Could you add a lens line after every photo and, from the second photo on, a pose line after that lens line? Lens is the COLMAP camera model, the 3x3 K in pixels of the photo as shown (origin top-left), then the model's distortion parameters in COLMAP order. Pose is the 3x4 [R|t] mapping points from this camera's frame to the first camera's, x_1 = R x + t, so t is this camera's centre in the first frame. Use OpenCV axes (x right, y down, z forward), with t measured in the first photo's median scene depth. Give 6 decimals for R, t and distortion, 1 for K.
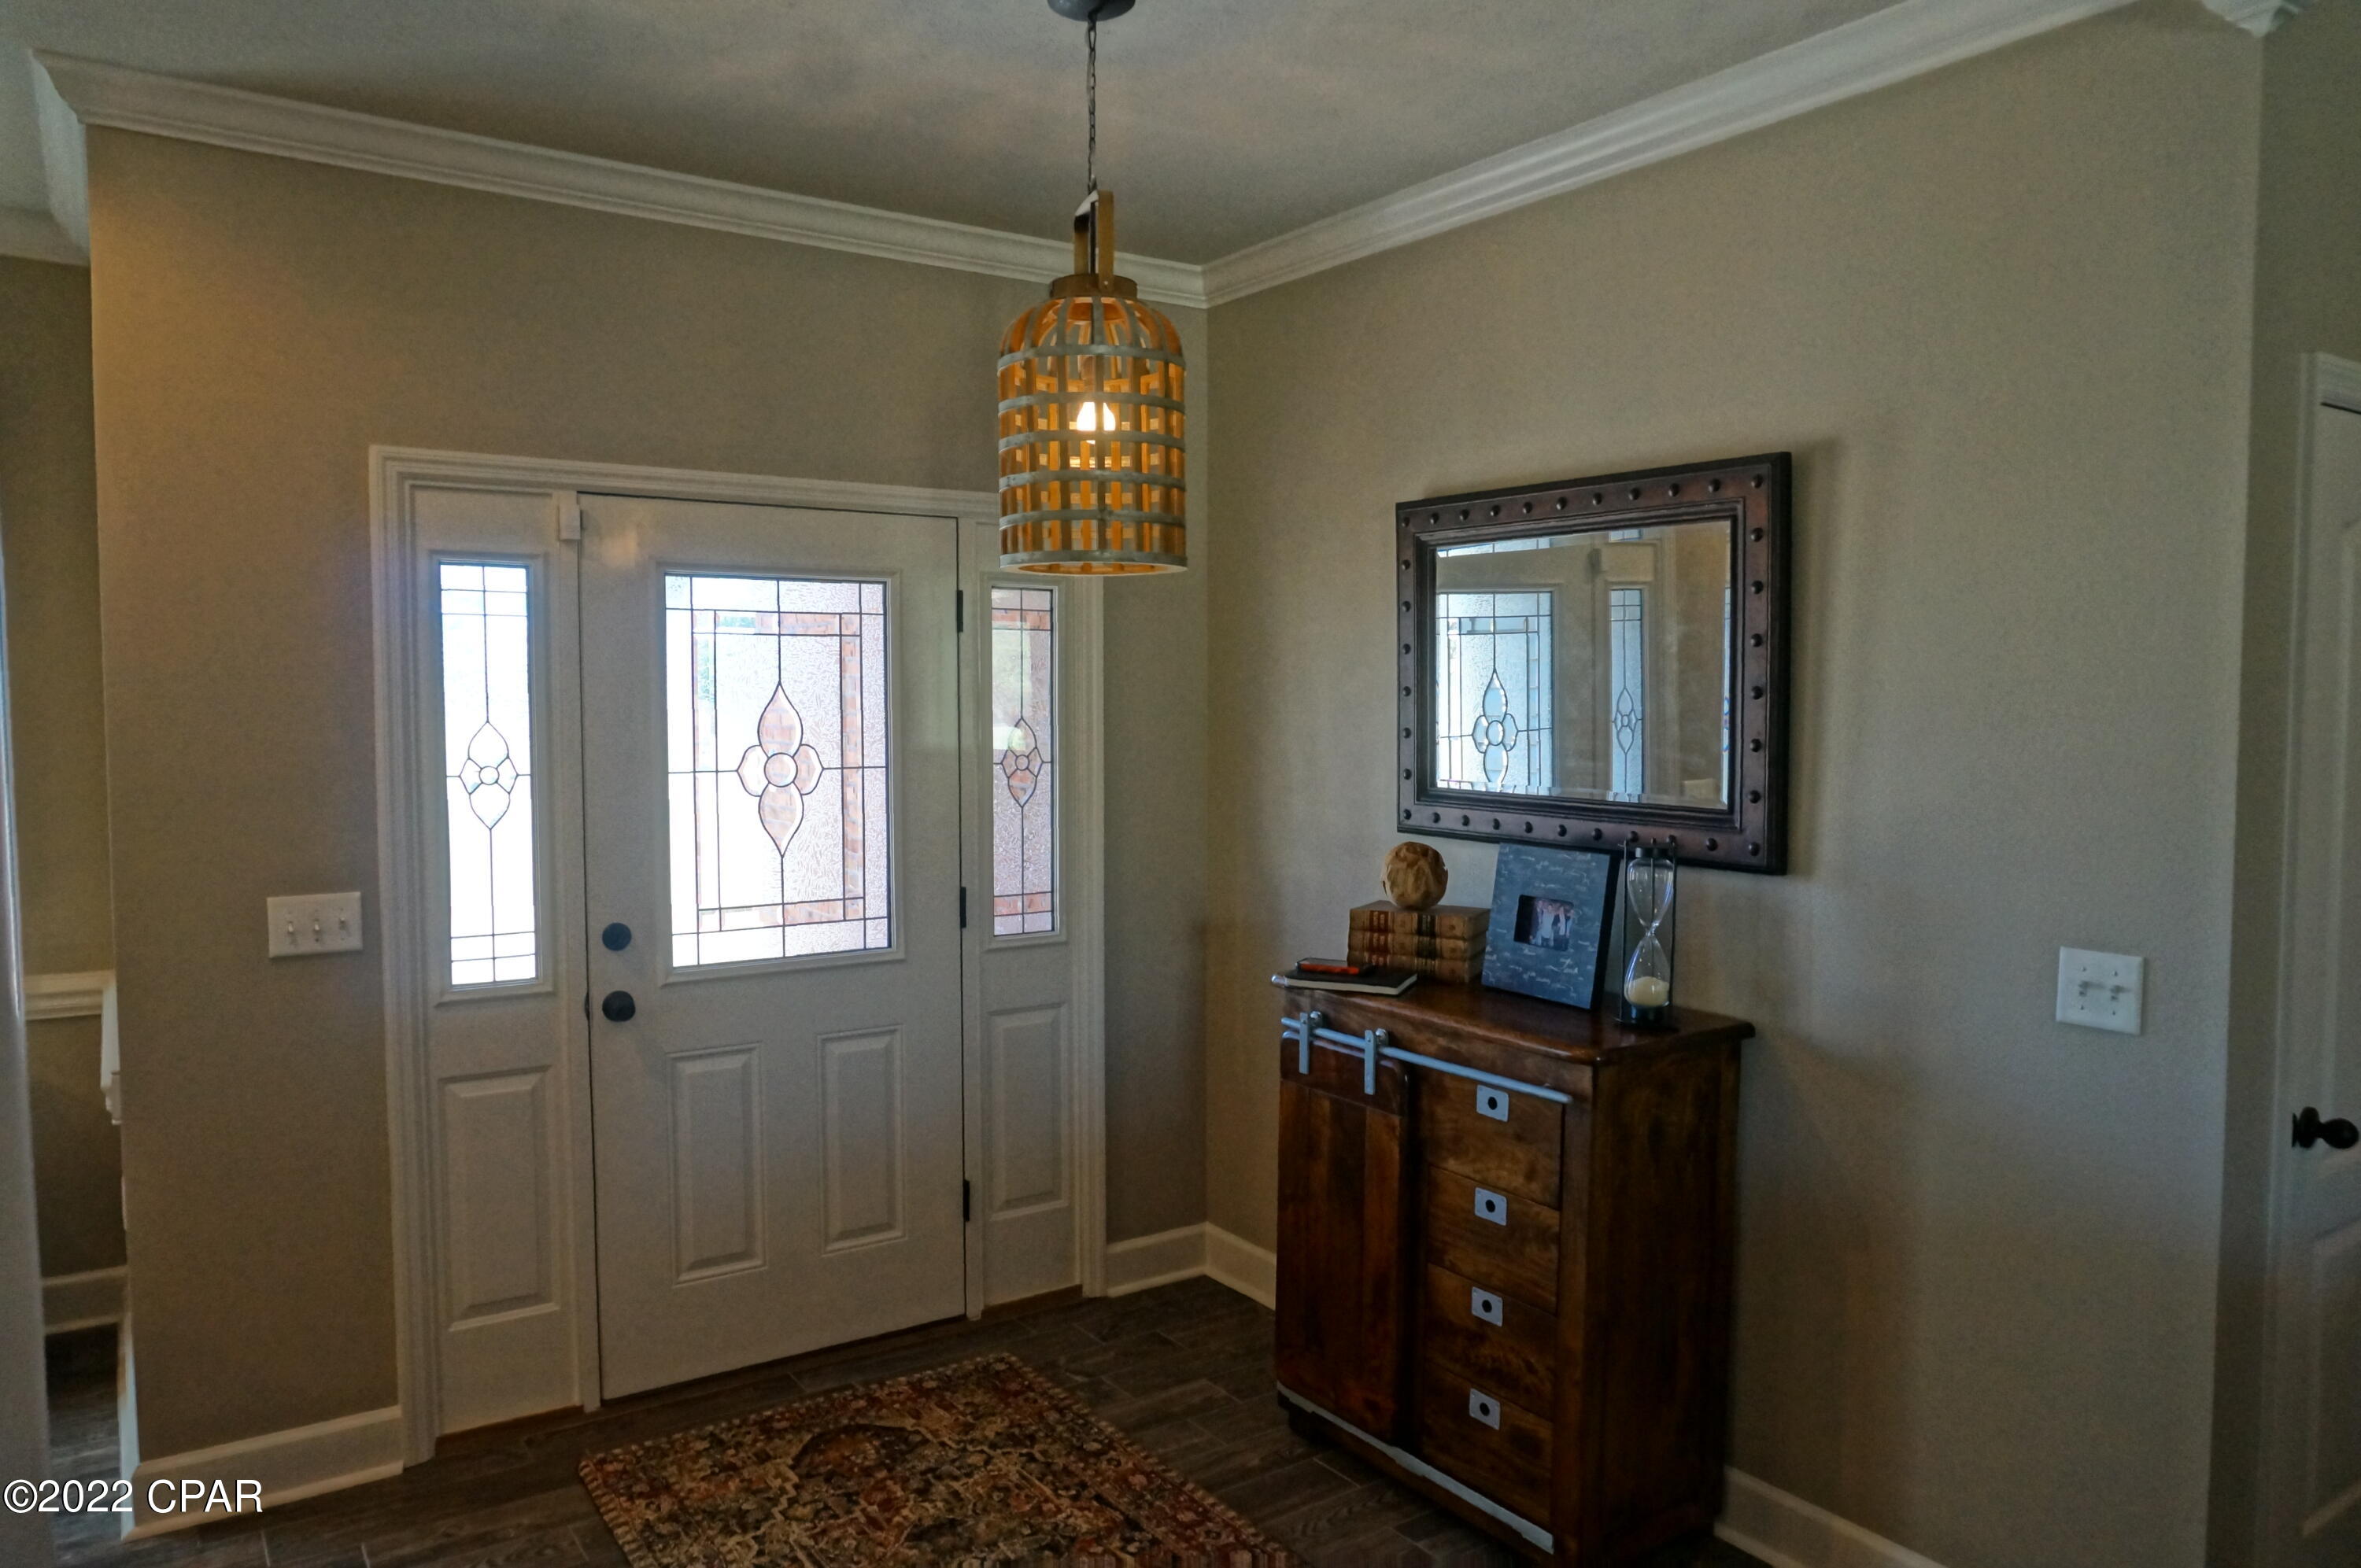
lens RADIAL K [[1573.3, 0, 1193.6], [0, 1573.3, 771.0], [0, 0, 1]] dist [-0.041487, 0.025194]
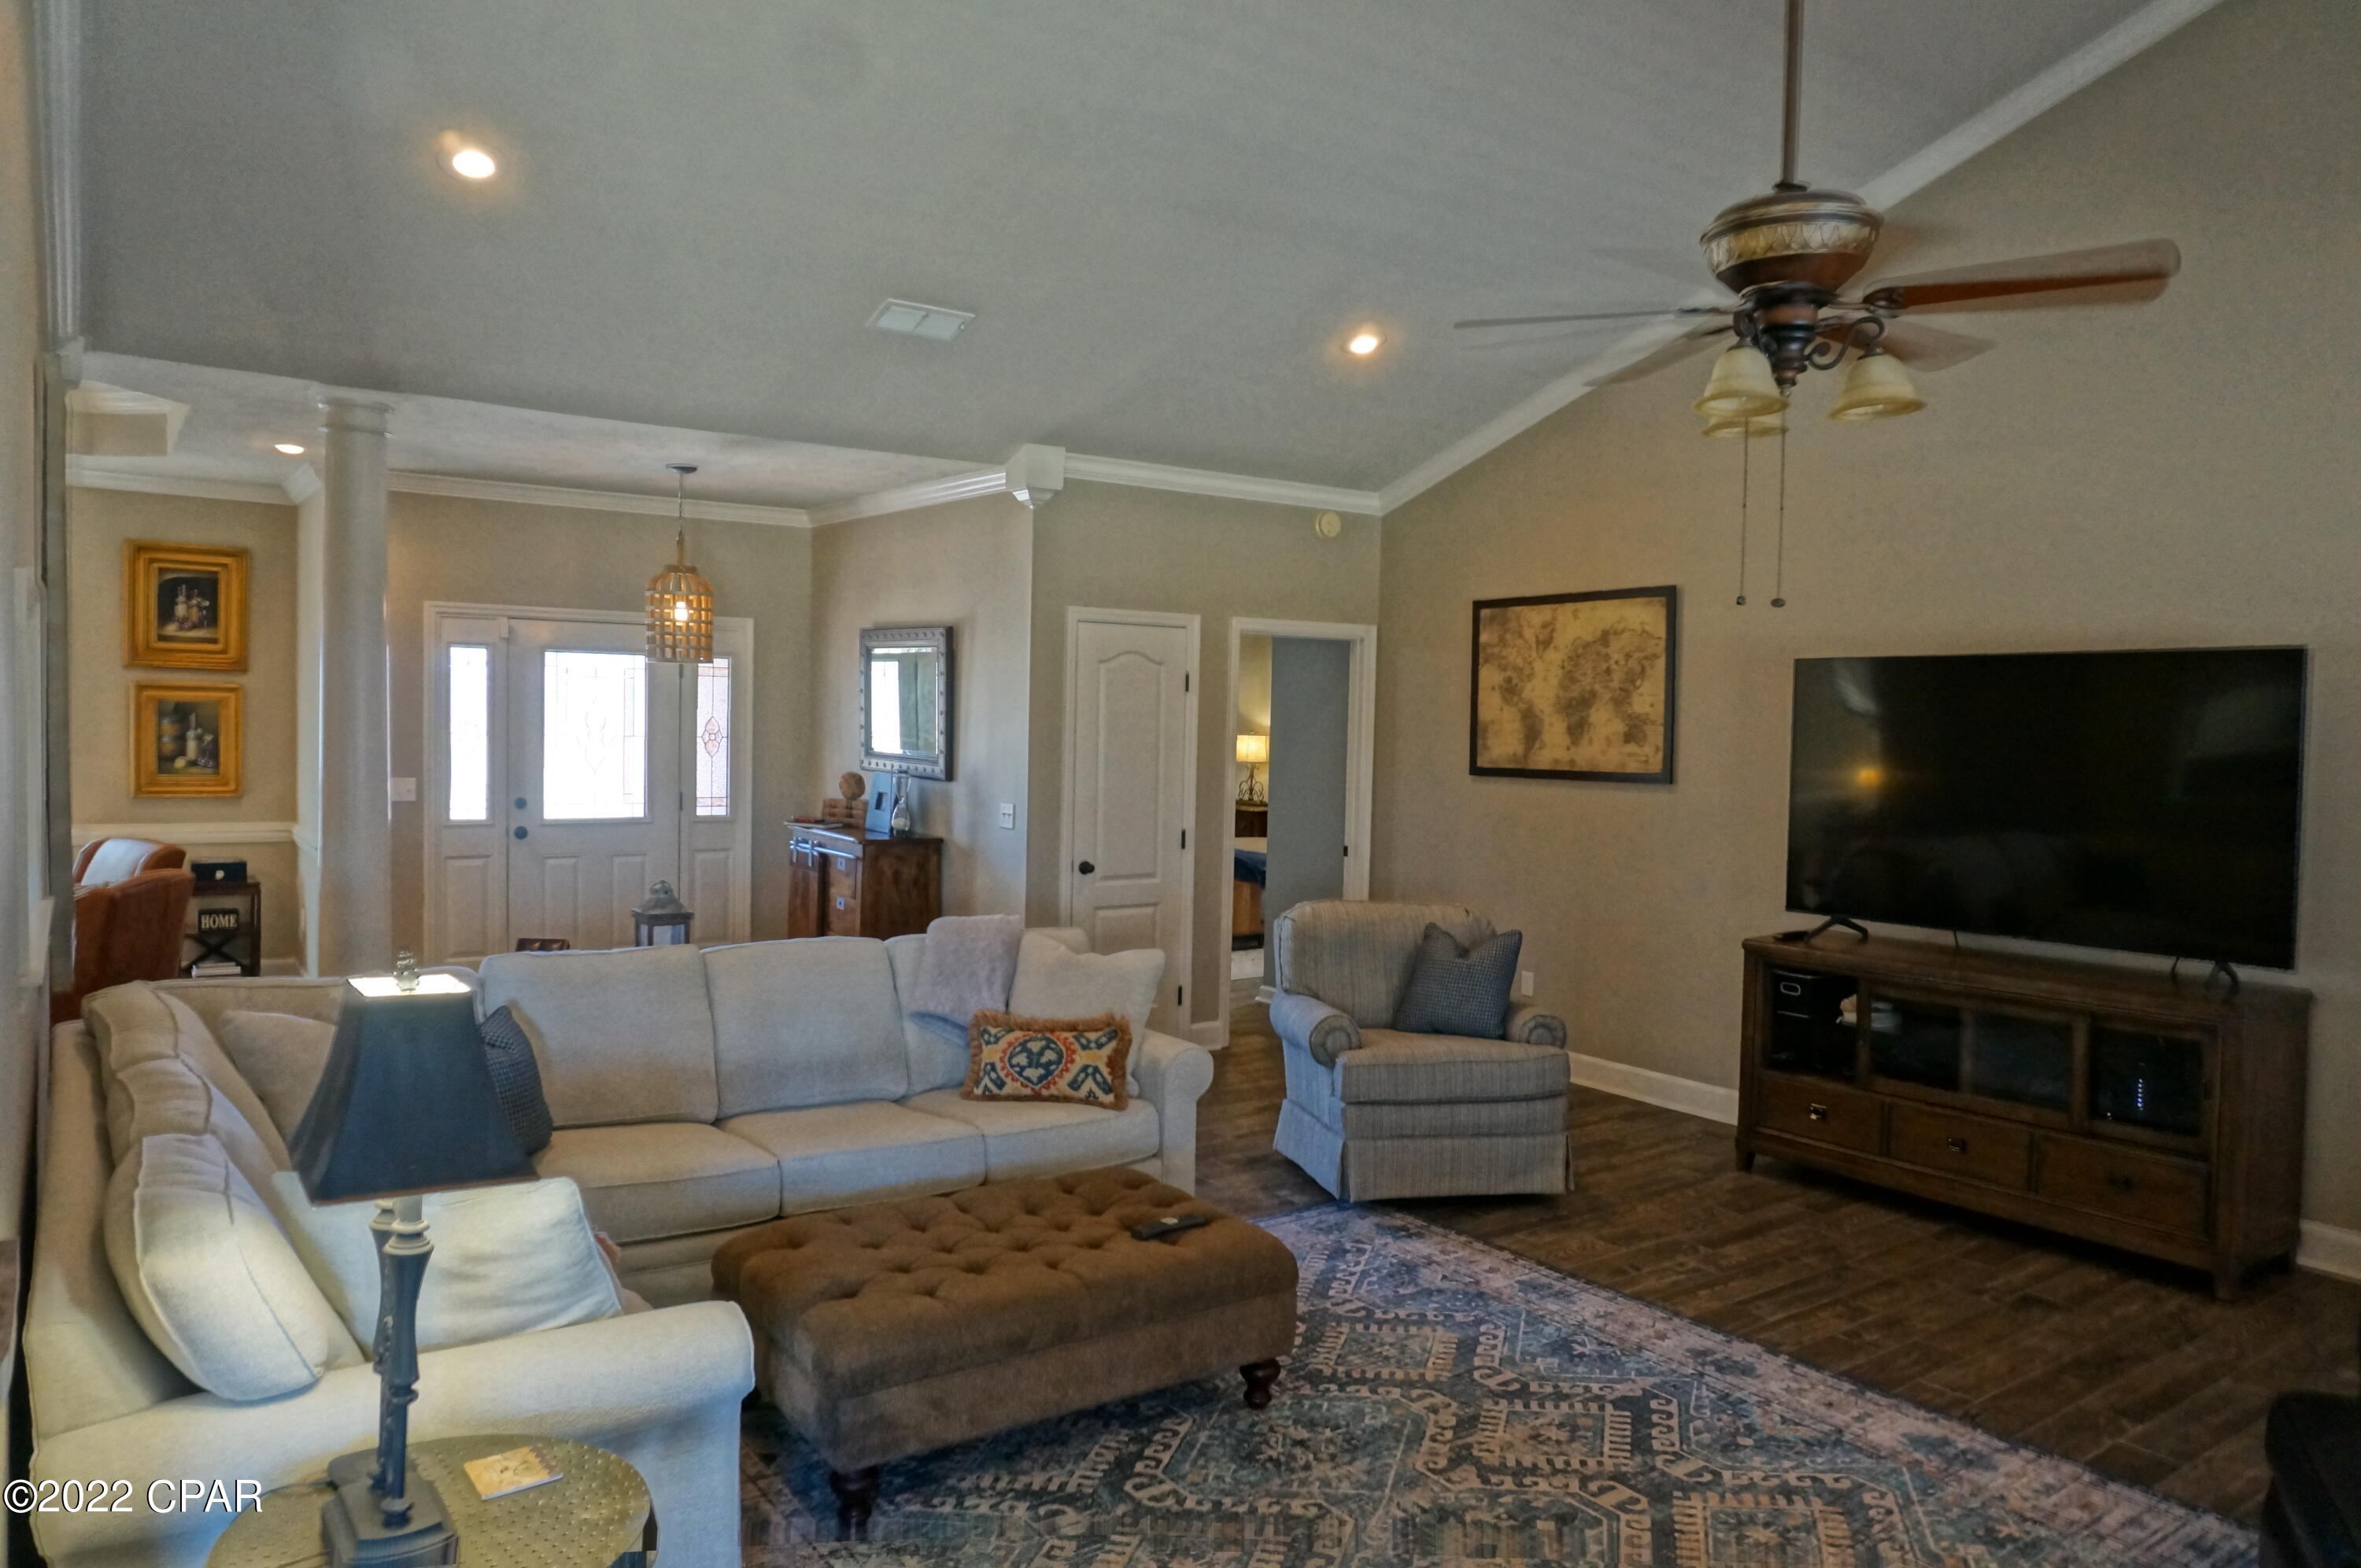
lens RADIAL K [[1573.3, 0, 1183.6], [0, 1573.3, 780.4], [0, 0, 1]] dist [-0.041487, 0.025194]
pose [[0.999679, 0.025297, -0.001710, 0.666116], [-0.025311, 0.999642, -0.008671, 0.067662], [0.001490, 0.008711, 0.999961, -1.426236]]
